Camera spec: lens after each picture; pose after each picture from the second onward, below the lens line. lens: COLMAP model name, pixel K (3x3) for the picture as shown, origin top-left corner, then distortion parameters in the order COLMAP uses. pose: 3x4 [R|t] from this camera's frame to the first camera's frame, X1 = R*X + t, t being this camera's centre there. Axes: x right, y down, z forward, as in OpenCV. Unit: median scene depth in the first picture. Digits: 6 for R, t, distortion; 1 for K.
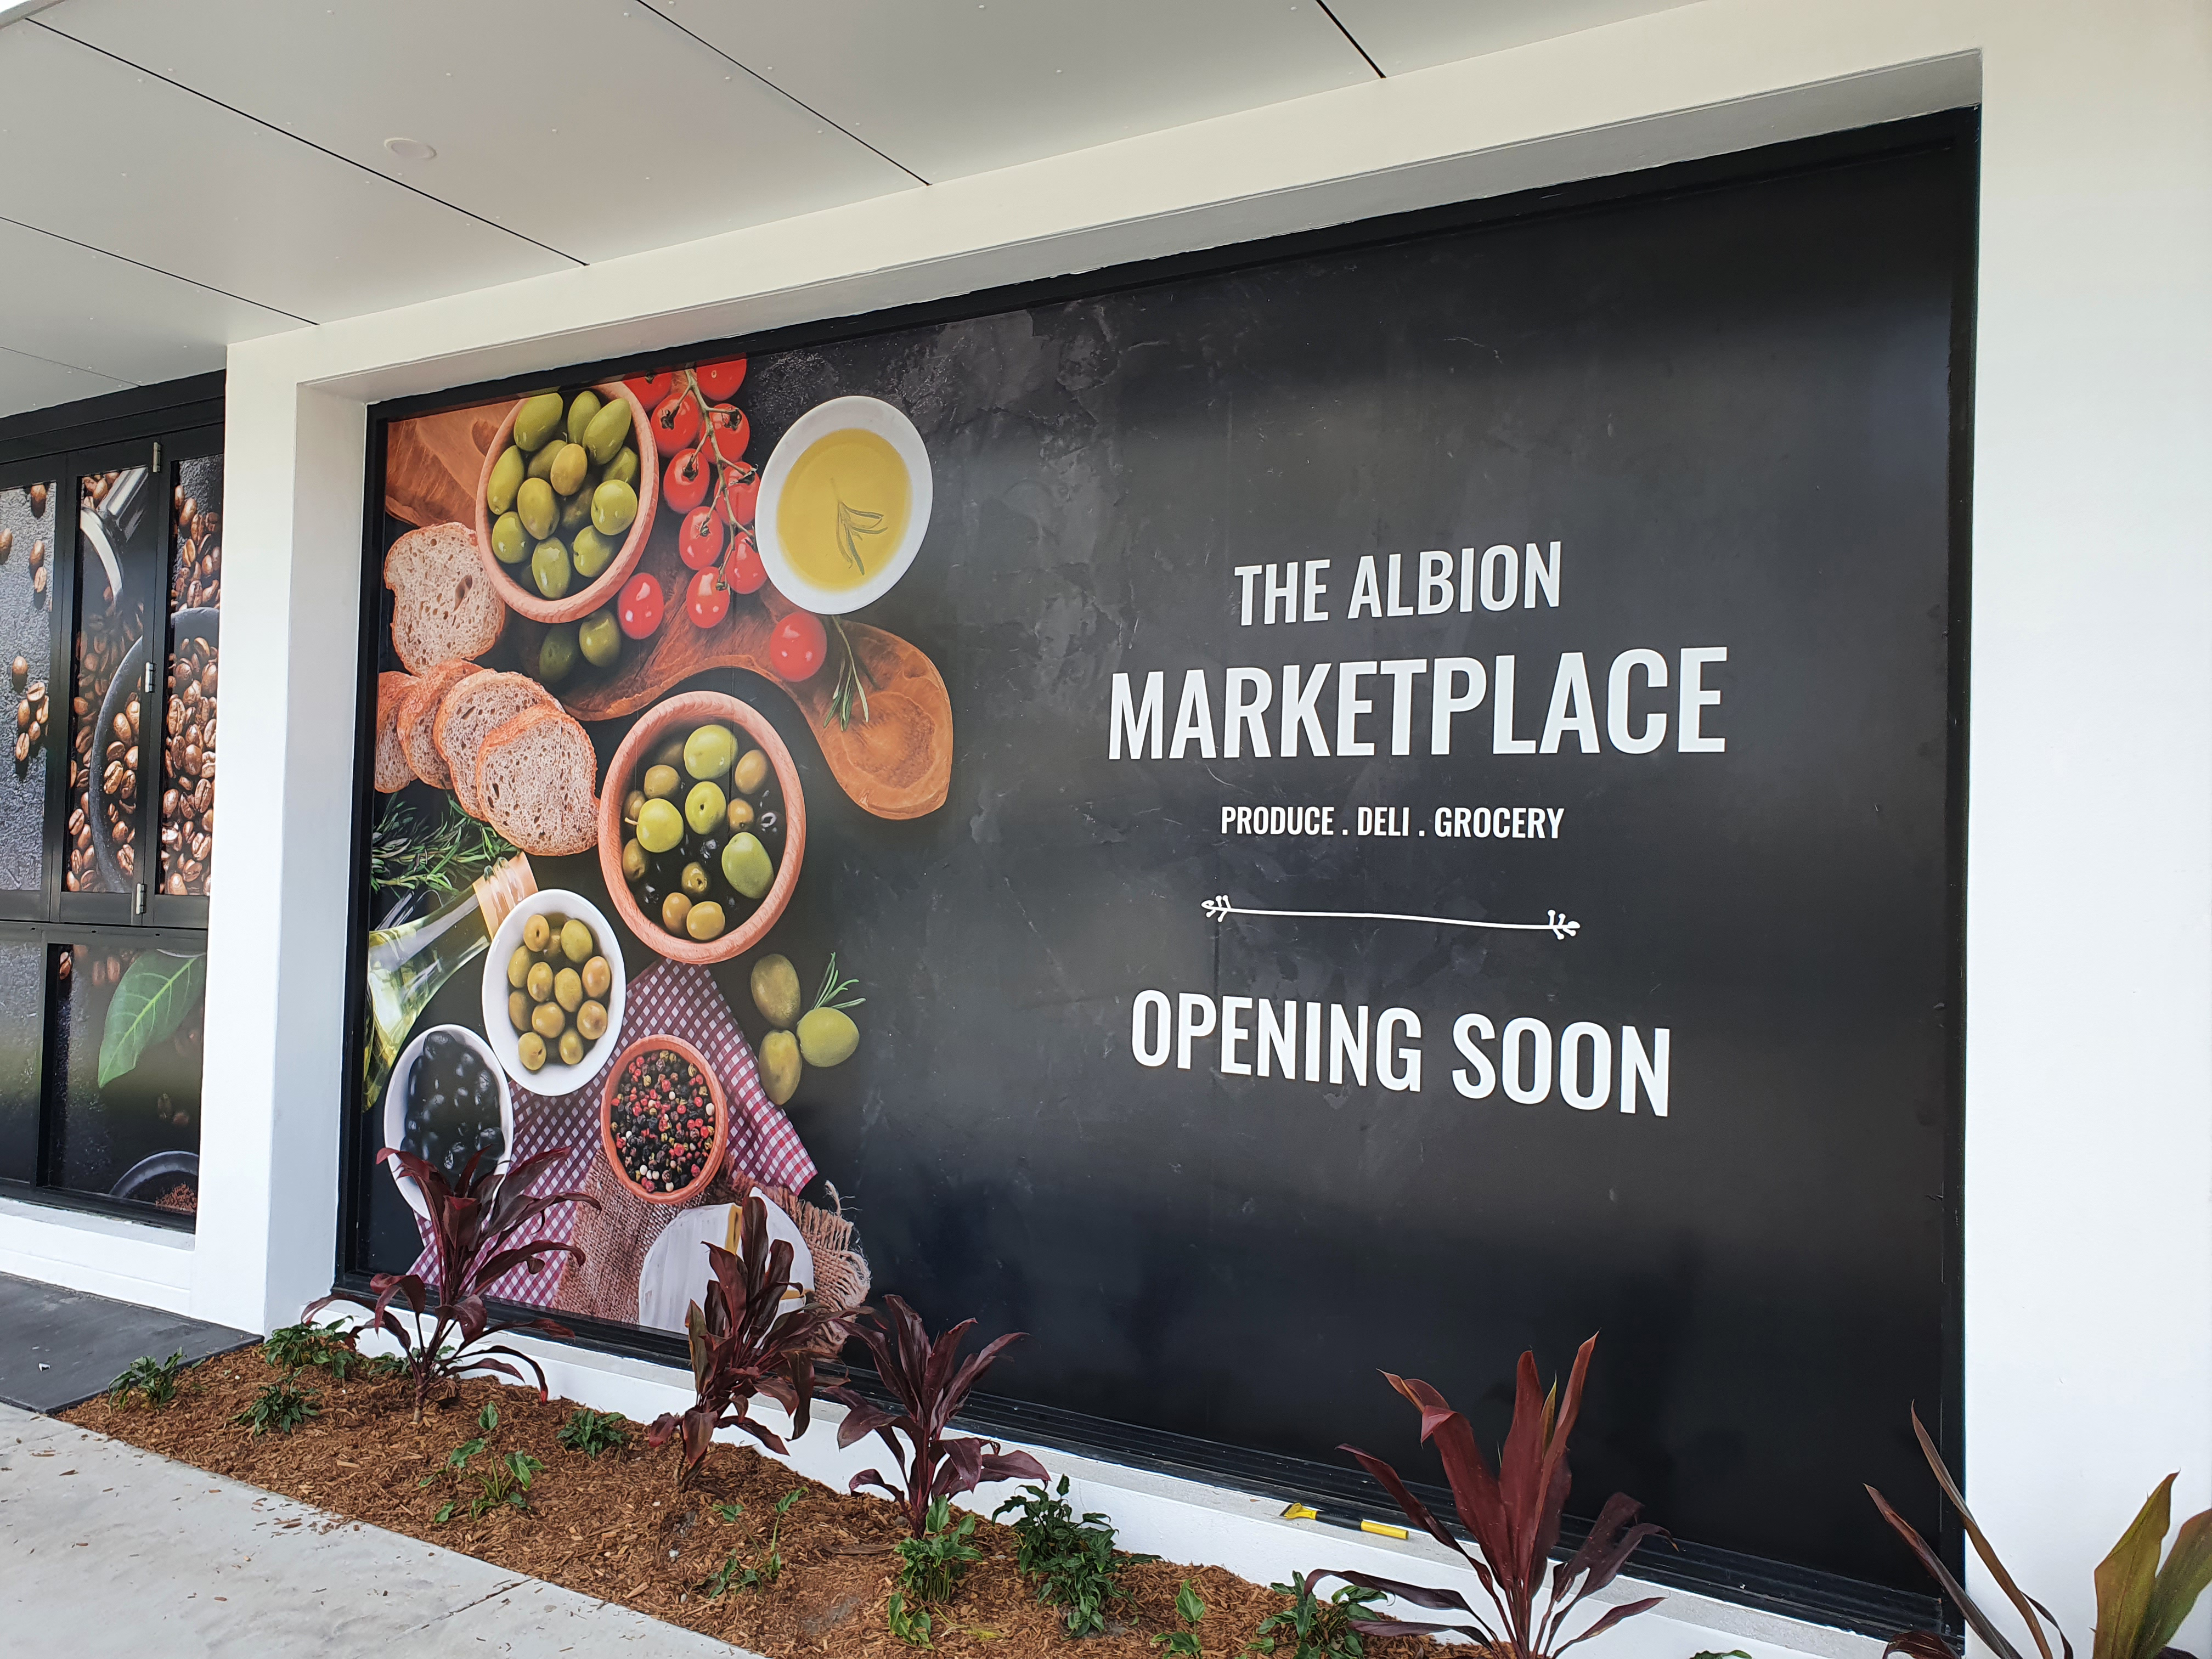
lens RADIAL K [[1720.9, 0, 1104.8], [0, 1720.9, 819.5], [0, 0, 1]] dist [0.025140, -0.020524]
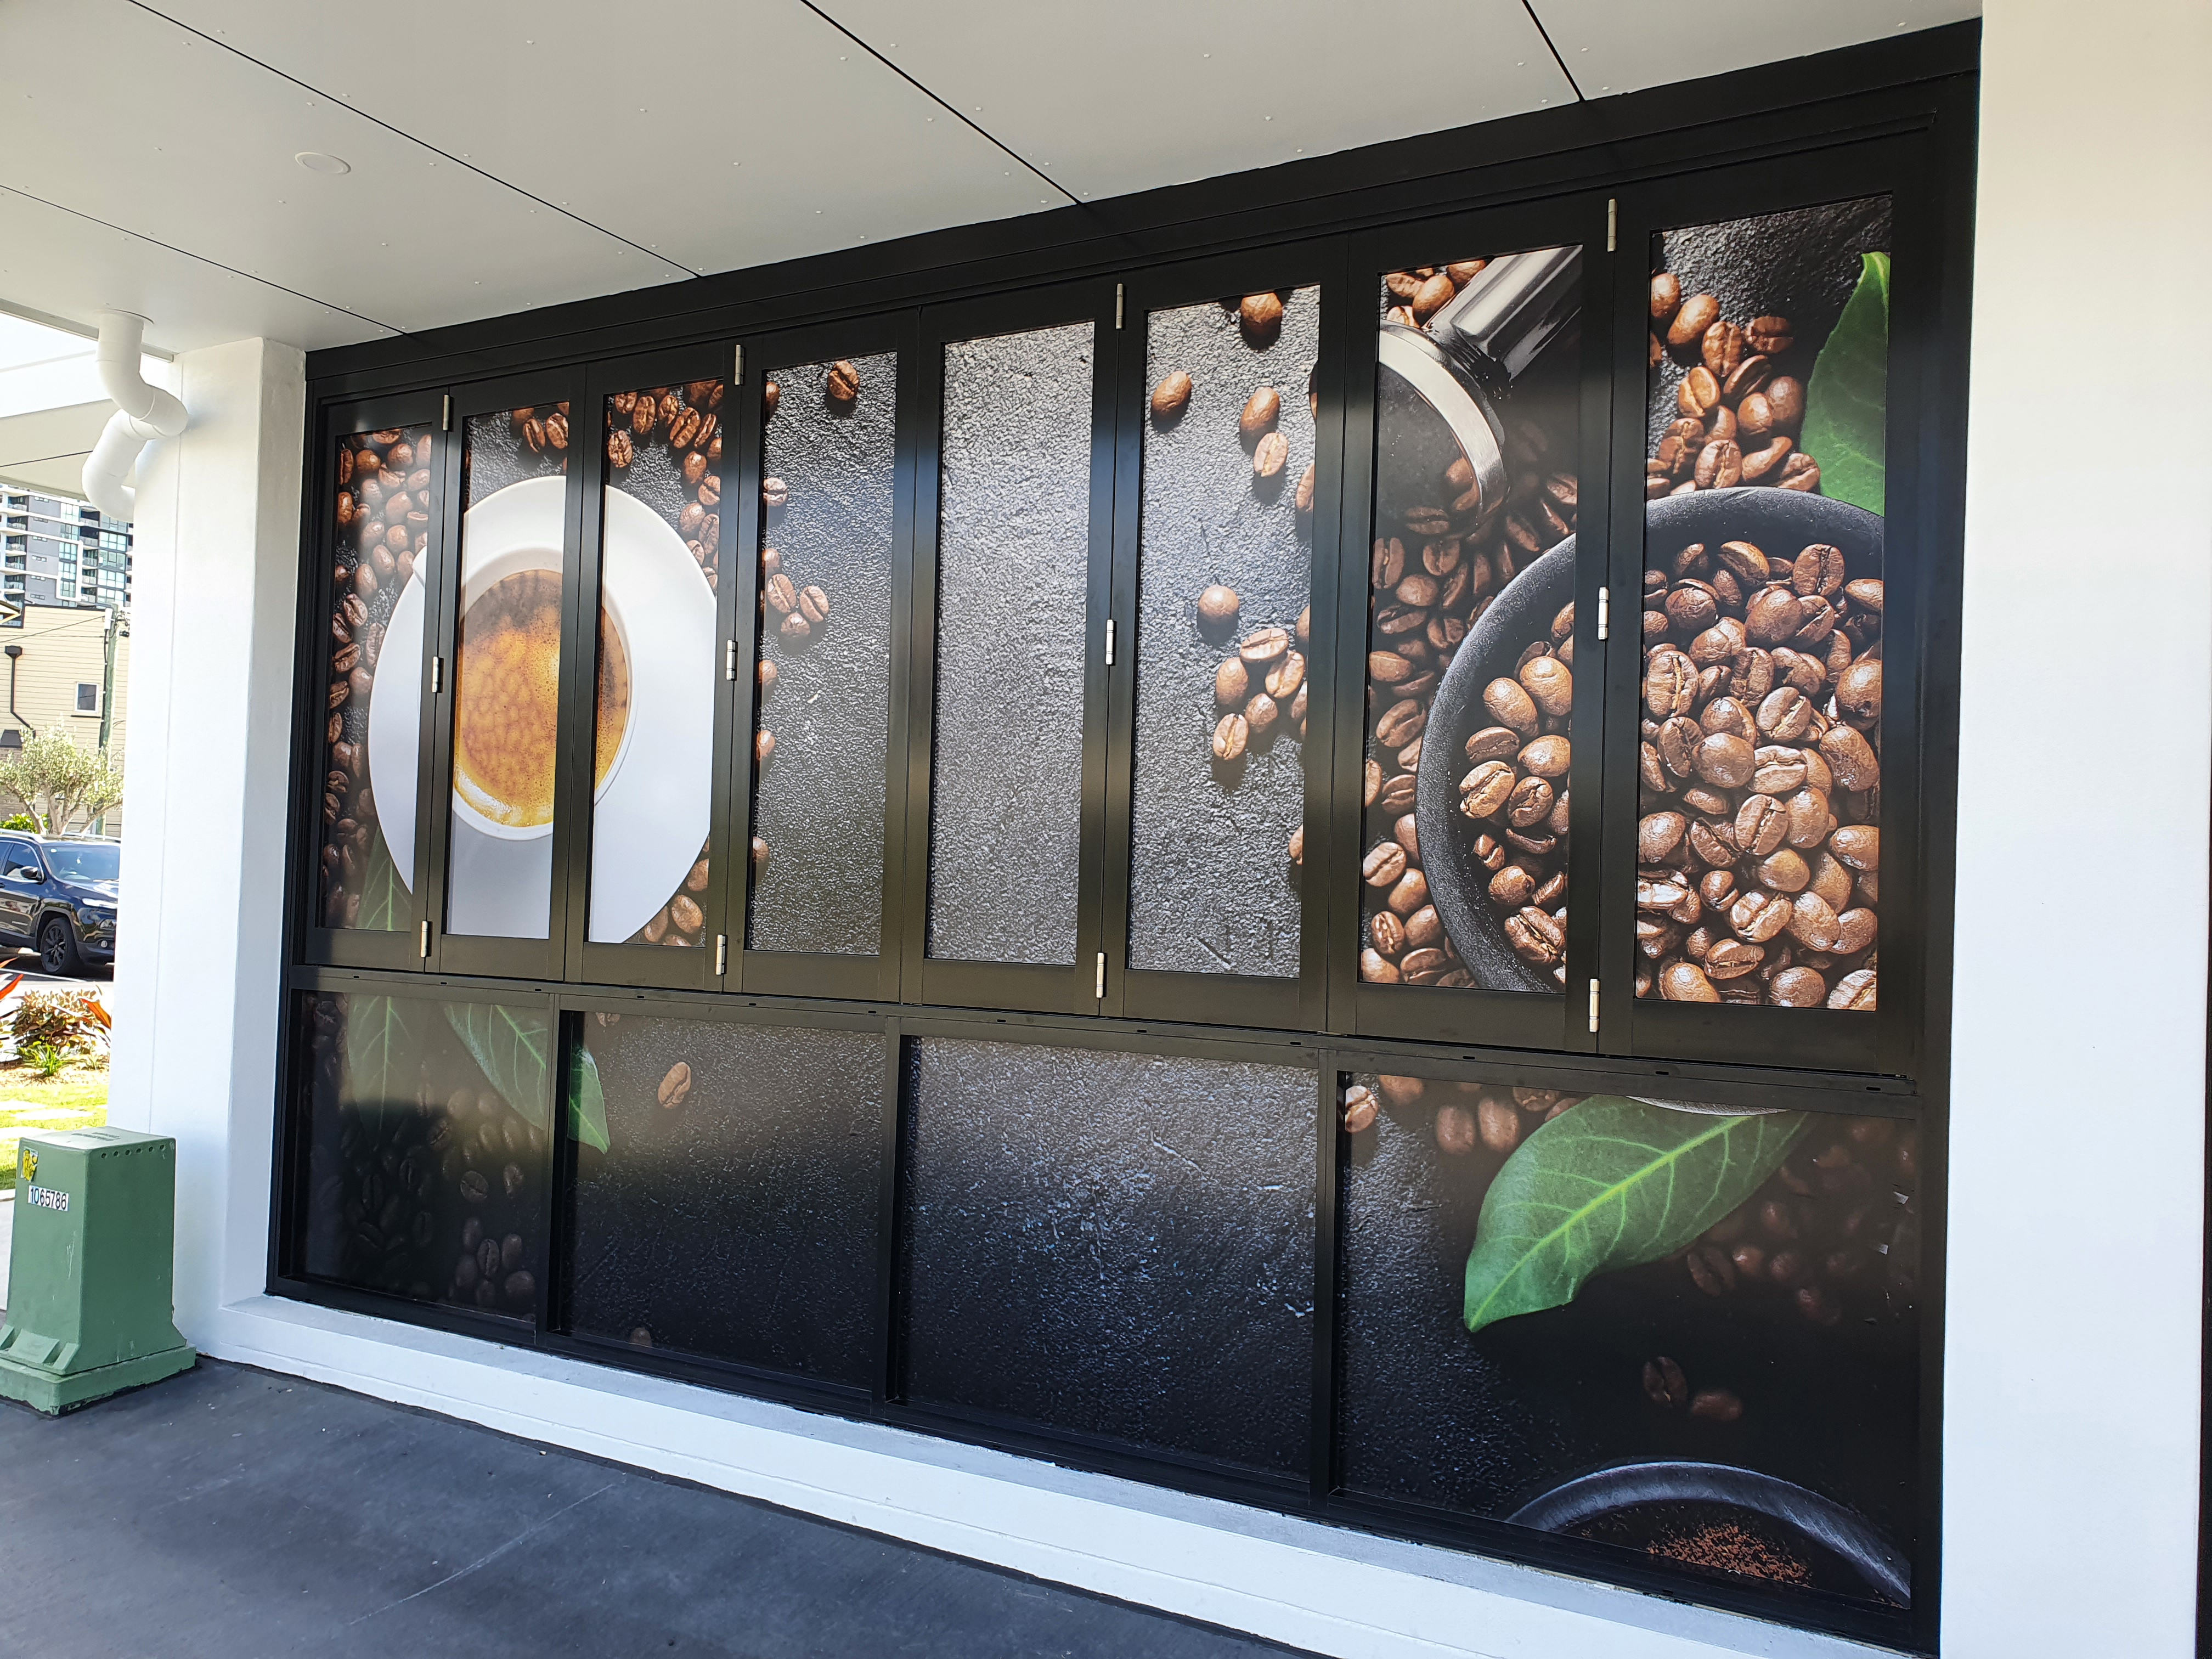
lens RADIAL K [[1720.9, 0, 1114.9], [0, 1720.9, 839.6], [0, 0, 1]] dist [0.025140, -0.020524]
pose [[0.999916, 0.008074, 0.010139, -0.721846], [-0.008145, 0.999942, 0.007001, -0.011085], [-0.010082, -0.007083, 0.999924, 0.439930]]
